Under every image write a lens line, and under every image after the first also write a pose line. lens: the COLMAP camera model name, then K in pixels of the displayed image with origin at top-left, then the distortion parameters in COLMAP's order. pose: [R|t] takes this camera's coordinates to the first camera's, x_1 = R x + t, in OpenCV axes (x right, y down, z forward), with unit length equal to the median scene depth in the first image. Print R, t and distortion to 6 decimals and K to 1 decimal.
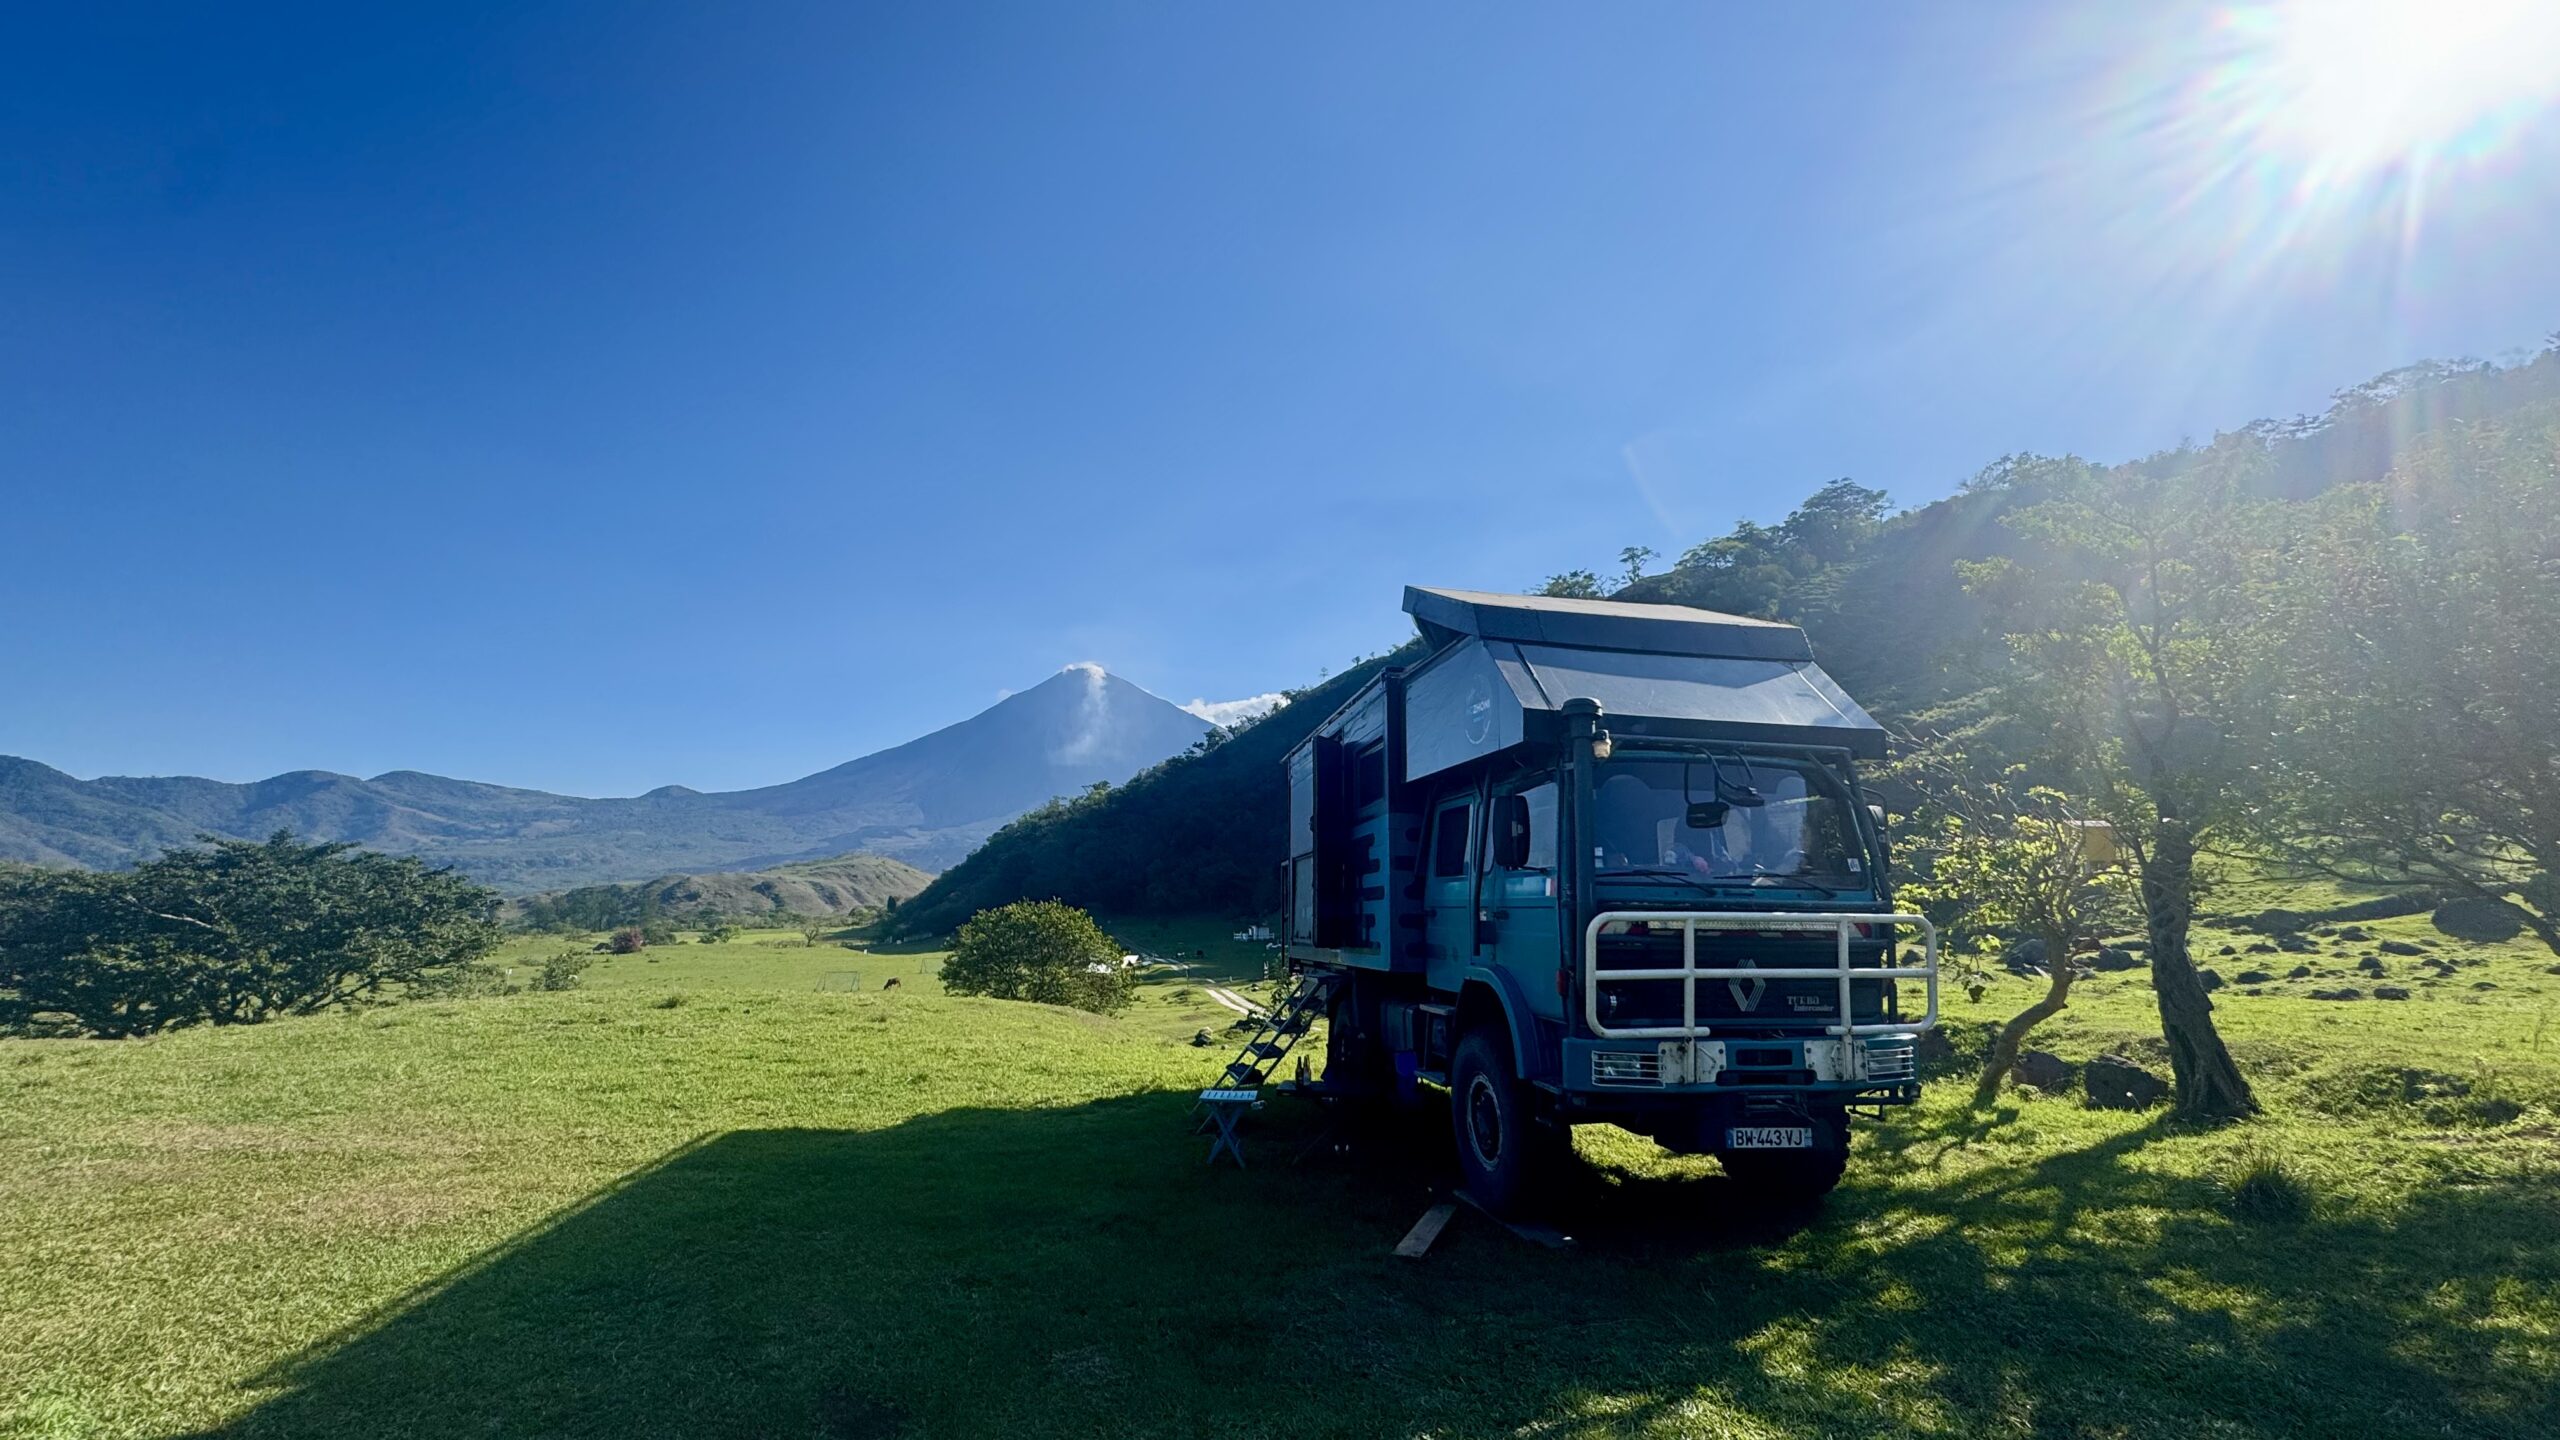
lens RADIAL K [[1012.1, 0, 1273.2], [0, 1012.1, 723.9], [0, 0, 1]] dist [-0.001689, -0.000102]
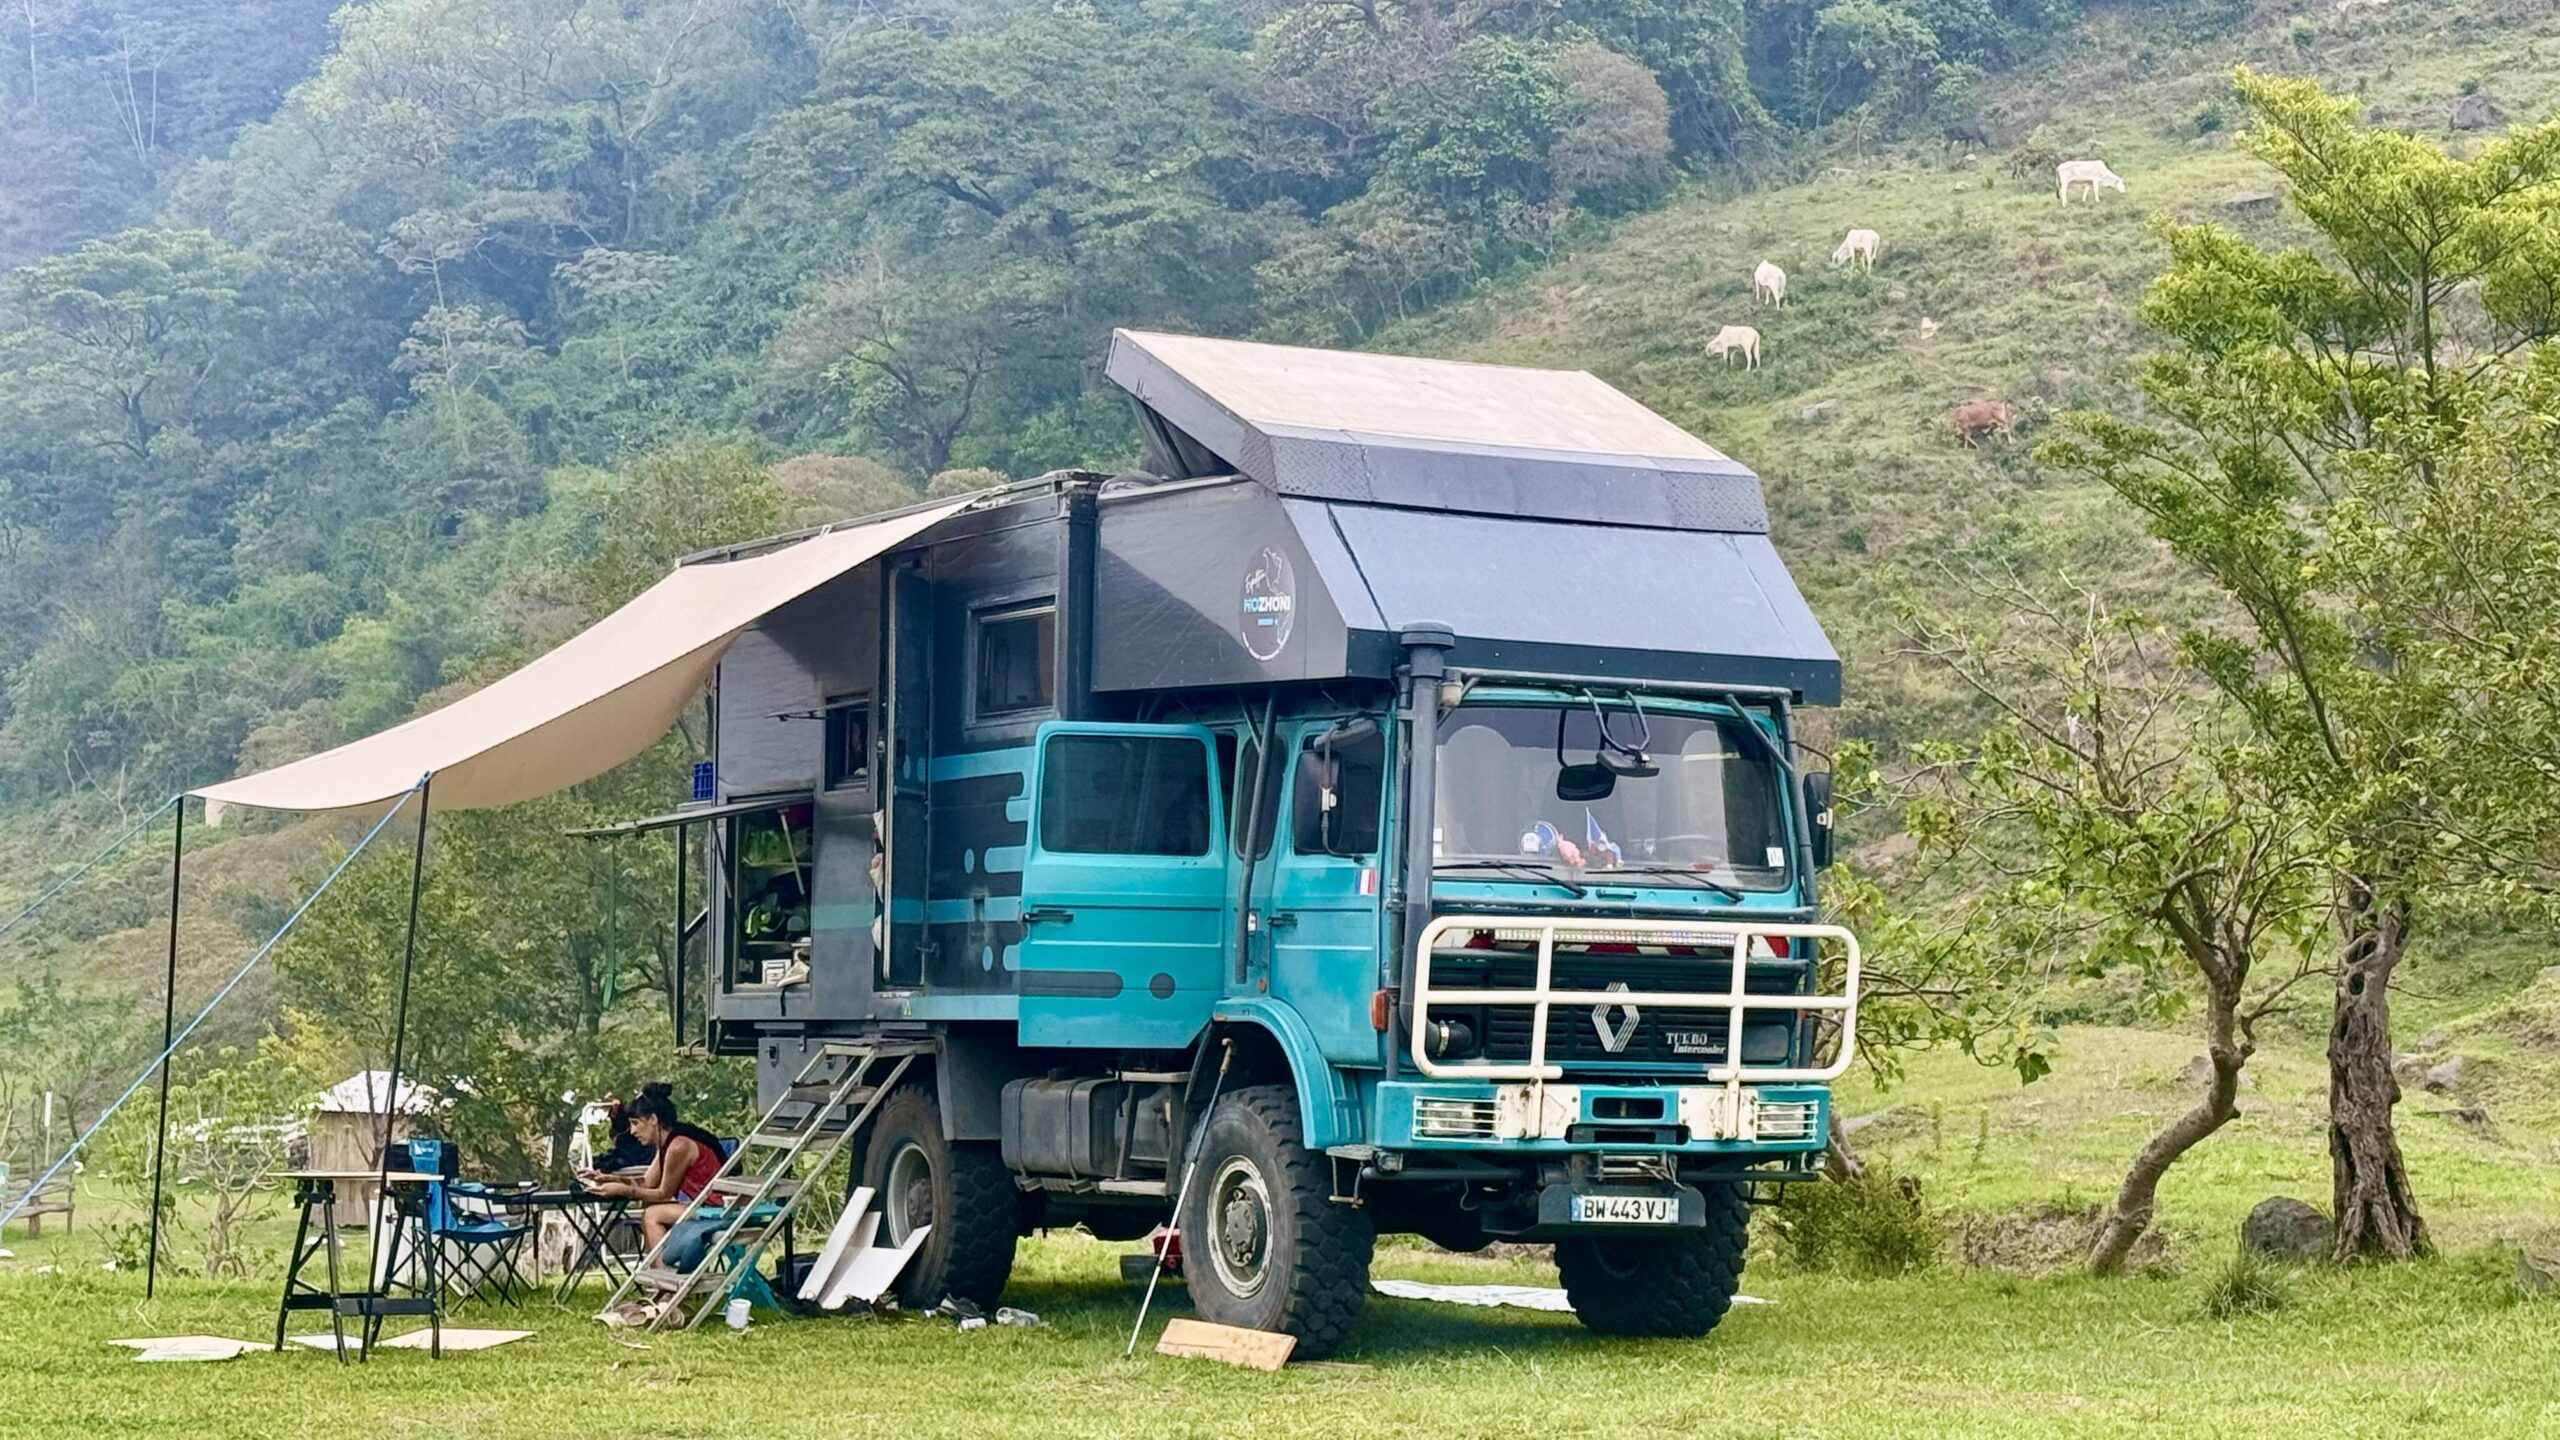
lens RADIAL K [[5108.1, 0, 1280.0], [0, 5108.1, 720.2], [0, 0, 1]] dist [0.024453, 0.000000]
pose [[0.951922, 0.022433, 0.305518, -0.920618], [-0.064674, 0.989553, 0.128849, -0.426160], [-0.299436, -0.142413, 0.943428, -2.444152]]
